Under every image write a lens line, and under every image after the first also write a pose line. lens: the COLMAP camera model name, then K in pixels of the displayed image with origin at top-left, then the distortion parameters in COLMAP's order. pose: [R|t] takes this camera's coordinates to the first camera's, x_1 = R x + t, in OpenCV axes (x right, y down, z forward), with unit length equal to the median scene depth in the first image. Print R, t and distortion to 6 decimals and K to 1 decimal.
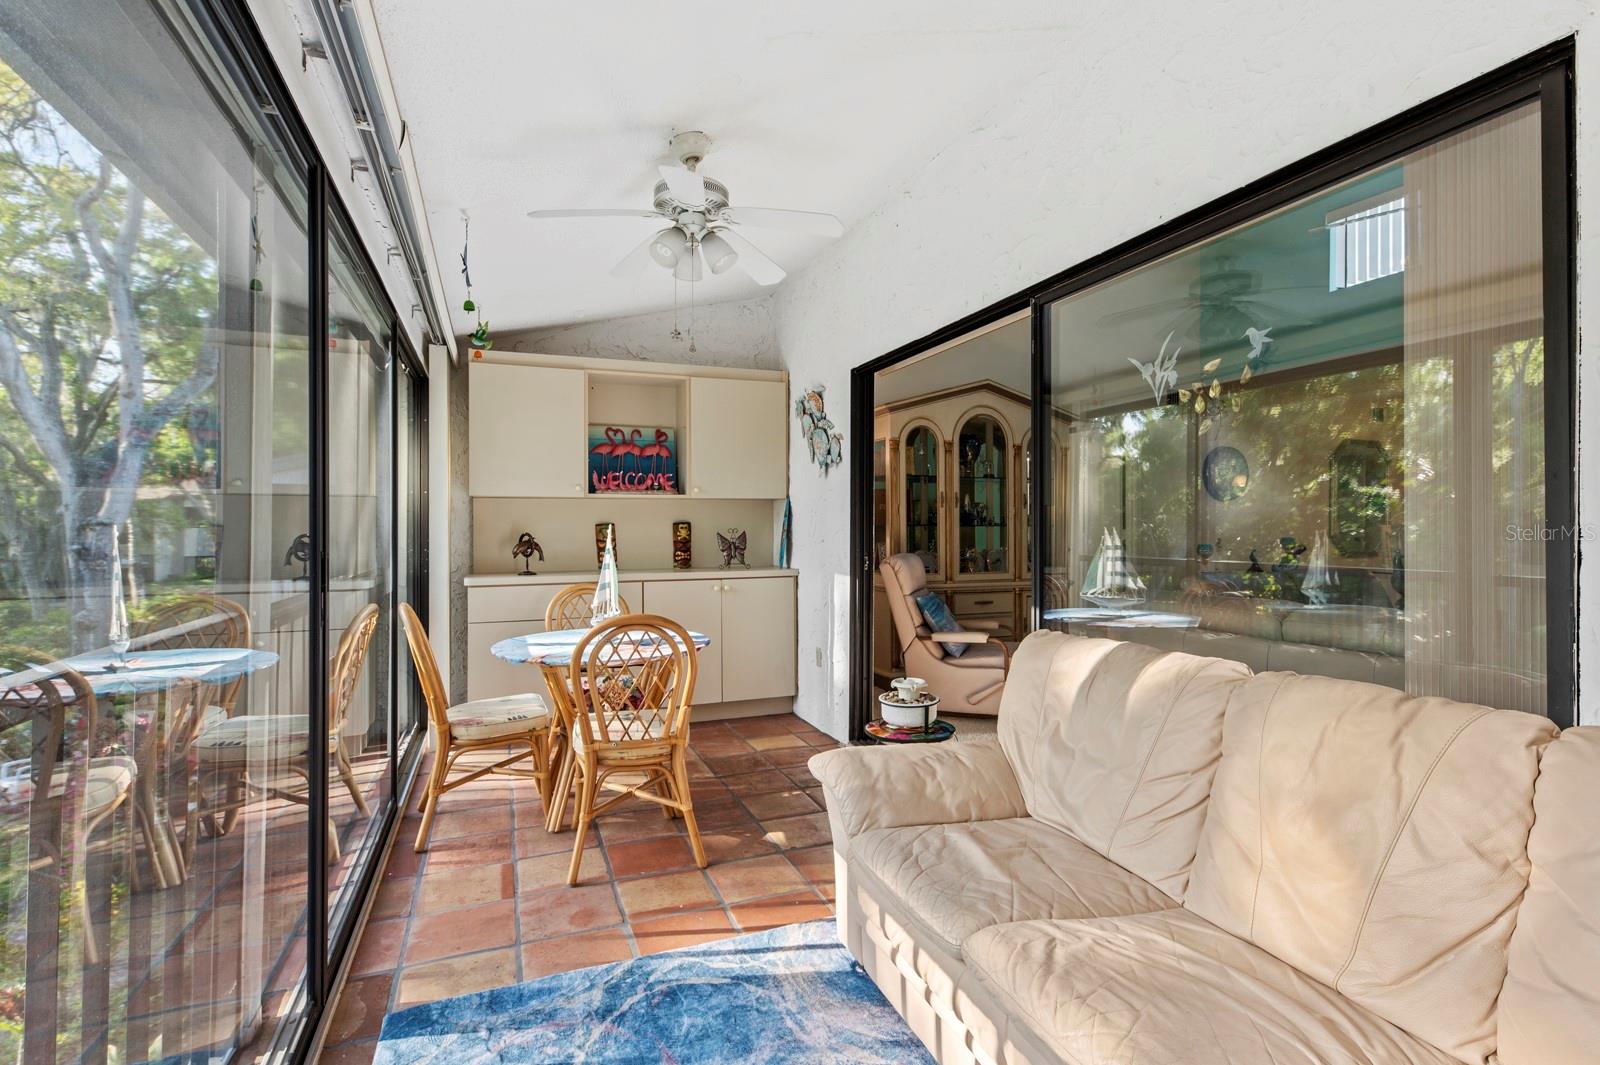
lens RADIAL K [[777.4, 0, 800.9], [0, 777.4, 527.0], [0, 0, 1]] dist [0.027482, 0.000005]
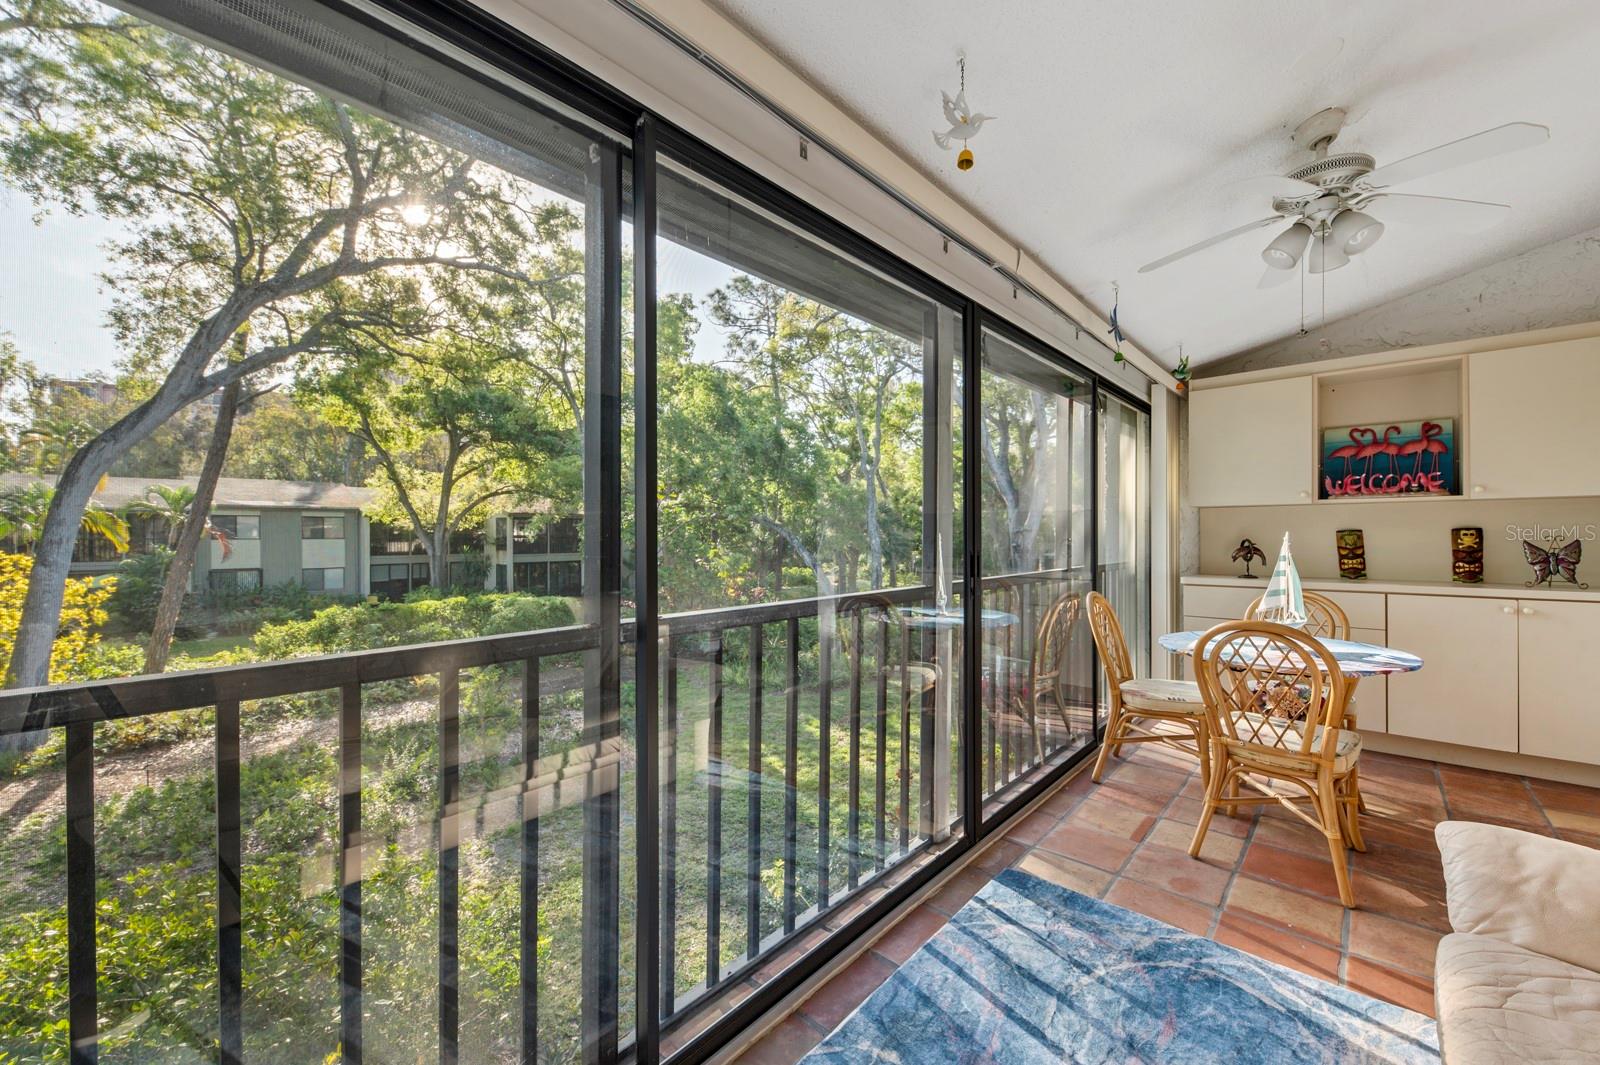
lens RADIAL K [[631.5, 0, 805.7], [0, 631.5, 533.7], [0, 0, 1]] dist [-0.000638, -0.000457]
pose [[0.455444, 0.001661, -0.890263, 0.214672], [-0.000263, 0.999998, 0.001731, -0.001230], [0.890264, -0.000554, 0.455444, 0.088166]]
